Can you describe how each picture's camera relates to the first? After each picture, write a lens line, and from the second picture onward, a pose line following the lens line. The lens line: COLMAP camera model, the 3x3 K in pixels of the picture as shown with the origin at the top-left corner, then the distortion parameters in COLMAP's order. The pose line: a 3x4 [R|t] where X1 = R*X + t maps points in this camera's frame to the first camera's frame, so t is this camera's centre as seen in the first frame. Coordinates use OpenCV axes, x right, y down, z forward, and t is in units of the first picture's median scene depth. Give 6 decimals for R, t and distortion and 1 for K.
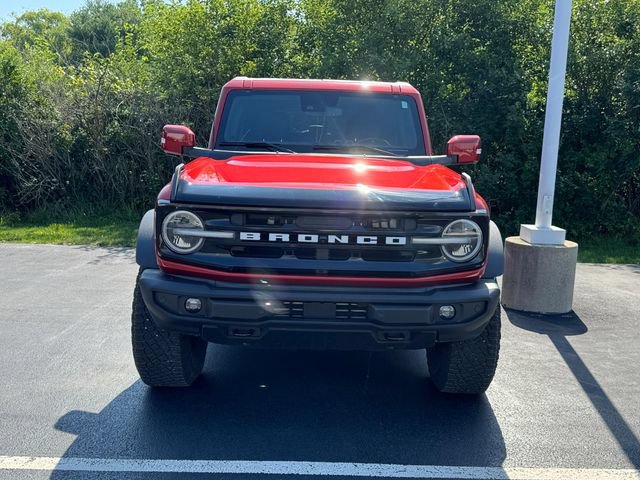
lens RADIAL K [[675.0, 0, 316.7], [0, 675.0, 240.9], [0, 0, 1]] dist [0.067251, 0.000000]
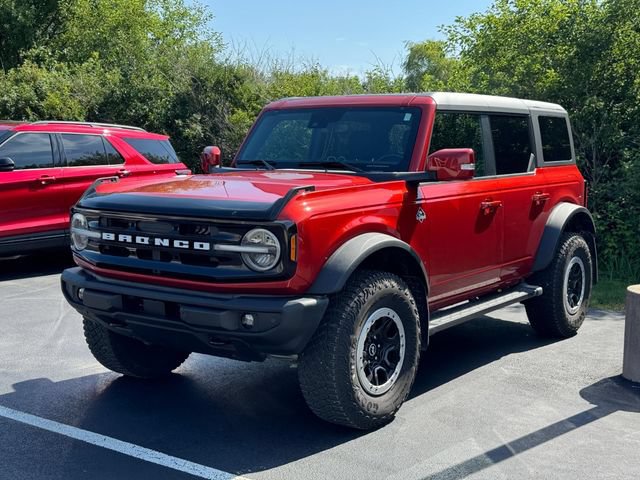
lens RADIAL K [[837.9, 0, 321.2], [0, 837.9, 234.0], [0, 0, 1]] dist [-0.000027, 0.000000]
pose [[0.821758, 0.037302, -0.568615, 1.004563], [-0.079397, 0.995617, -0.049431, 0.030616], [0.564279, 0.085767, 0.821117, 0.033031]]
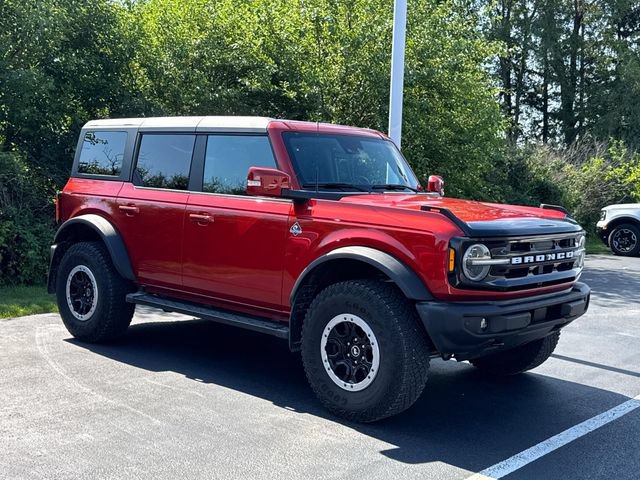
lens RADIAL K [[779.9, 0, 322.6], [0, 779.9, 240.5], [0, 0, 1]] dist [0.059503, 0.000000]
pose [[0.672897, -0.064143, 0.736950, -1.391333], [0.105997, 0.994314, -0.010241, -0.066100], [-0.732103, 0.085005, 0.675869, 0.283975]]
